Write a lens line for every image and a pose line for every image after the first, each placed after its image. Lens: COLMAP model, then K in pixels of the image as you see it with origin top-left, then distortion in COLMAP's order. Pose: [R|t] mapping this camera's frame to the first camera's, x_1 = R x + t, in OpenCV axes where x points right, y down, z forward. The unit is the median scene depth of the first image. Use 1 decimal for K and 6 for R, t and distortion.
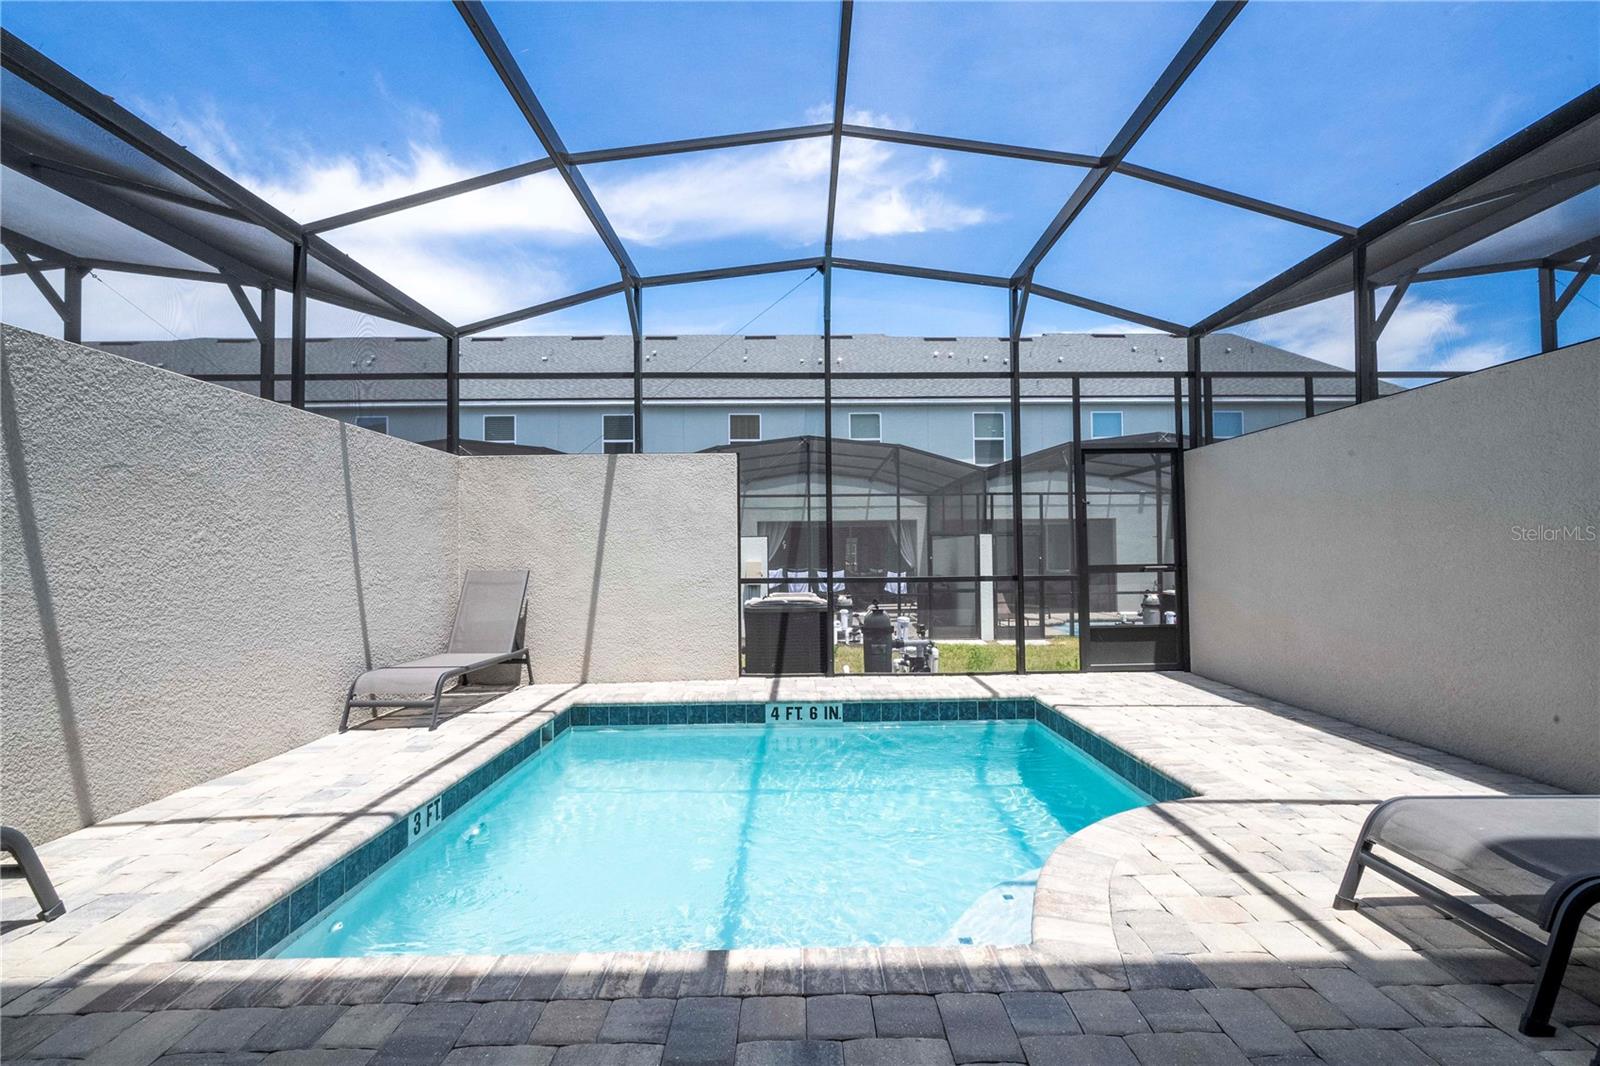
lens RADIAL K [[733.4, 0, 824.8], [0, 733.4, 532.9], [0, 0, 1]] dist [-0.002585, -0.001451]
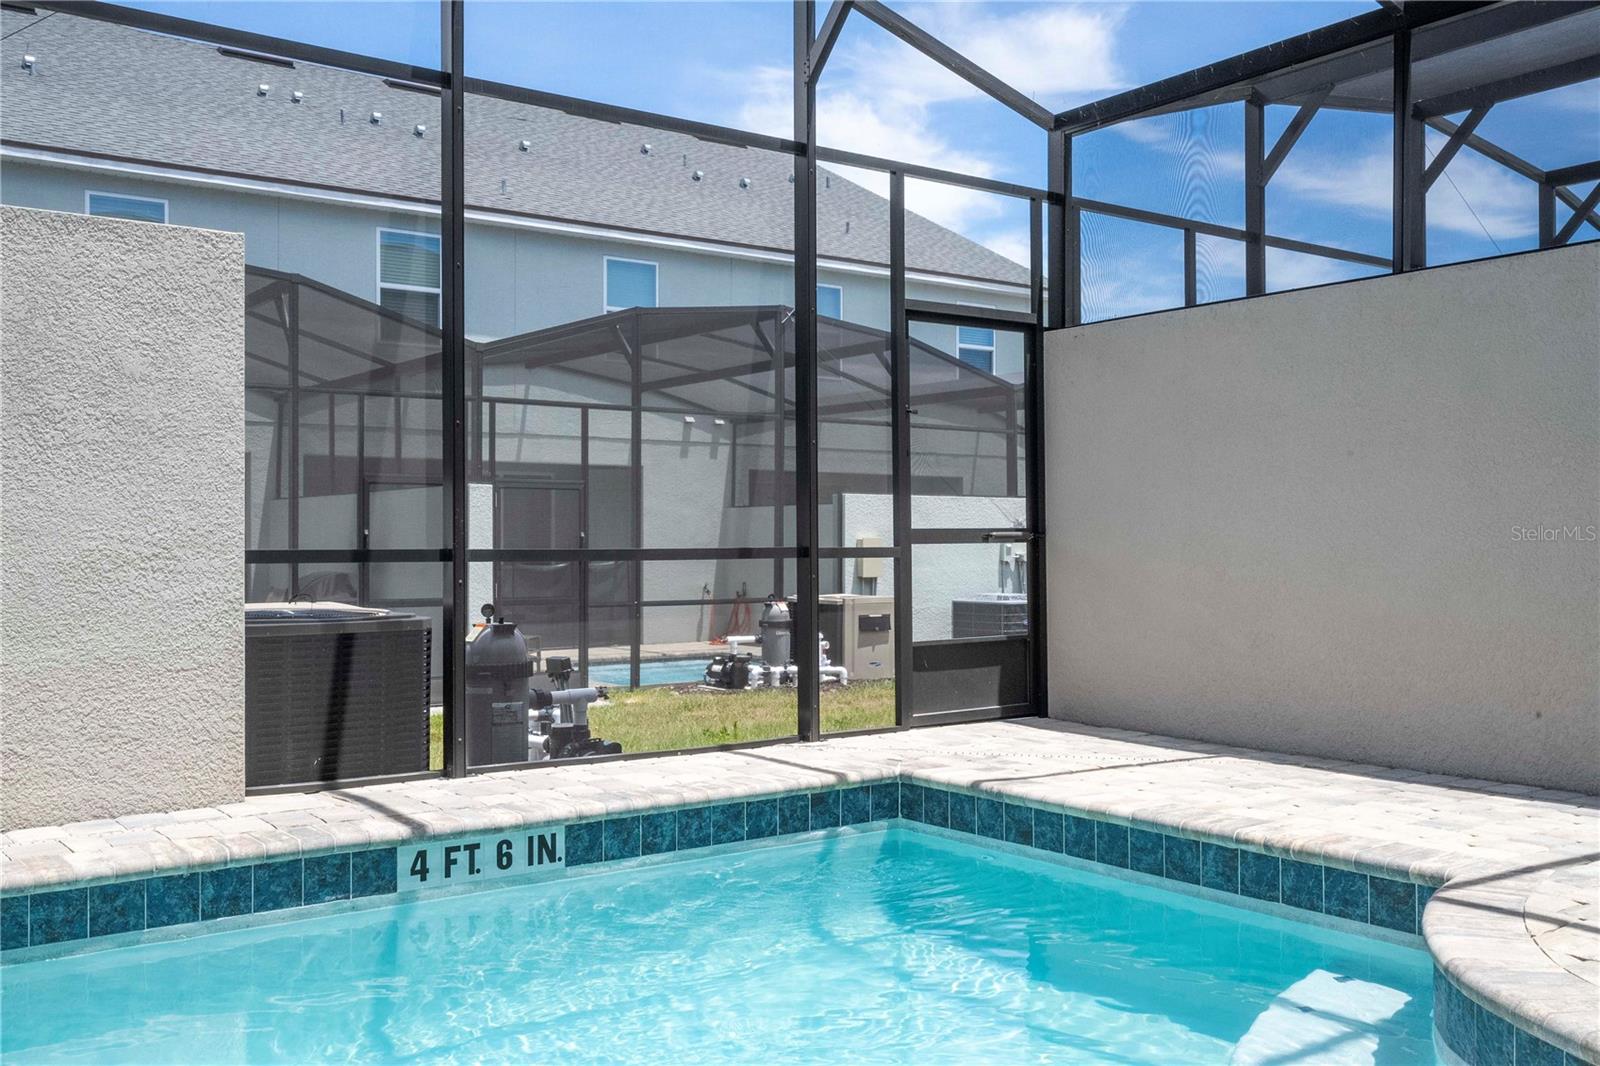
lens RADIAL K [[1491.5, 0, 802.9], [0, 1491.5, 536.7], [0, 0, 1]] dist [0.005113, 0.000000]
pose [[0.812728, 0.009902, 0.582559, -0.386227], [-0.021769, 0.999674, 0.013378, 0.042439], [-0.582236, -0.023554, 0.812679, 0.185732]]
